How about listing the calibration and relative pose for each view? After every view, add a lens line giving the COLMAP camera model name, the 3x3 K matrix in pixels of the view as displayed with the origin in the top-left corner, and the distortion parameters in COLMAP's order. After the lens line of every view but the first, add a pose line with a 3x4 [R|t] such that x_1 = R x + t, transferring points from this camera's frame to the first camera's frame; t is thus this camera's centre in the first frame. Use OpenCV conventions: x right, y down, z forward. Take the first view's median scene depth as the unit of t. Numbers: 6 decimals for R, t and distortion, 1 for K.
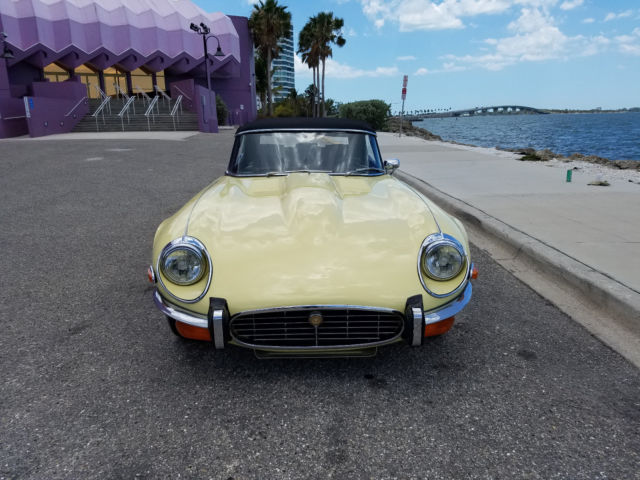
lens RADIAL K [[529.8, 0, 320.0], [0, 529.8, 240.0], [0, 0, 1]] dist [0.090813, -0.140000]
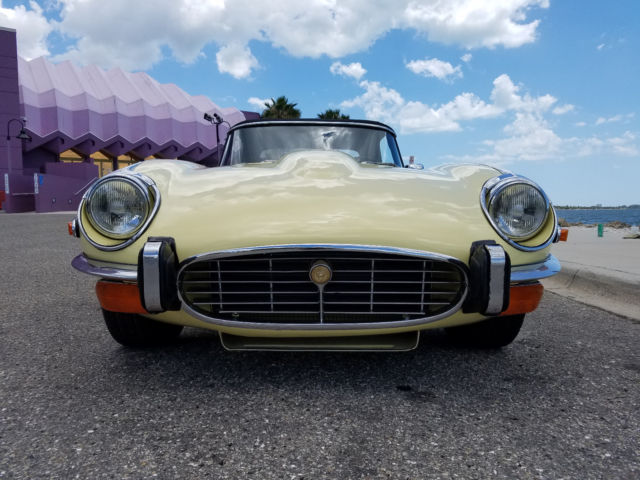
lens RADIAL K [[525.4, 0, 319.8], [0, 525.4, 226.3], [0, 0, 1]] dist [0.006253, -0.012065]
pose [[0.999875, 0.010504, -0.011797, -0.001429], [-0.012751, 0.977554, -0.210301, 0.190650], [0.009324, 0.210425, 0.977566, 0.339398]]
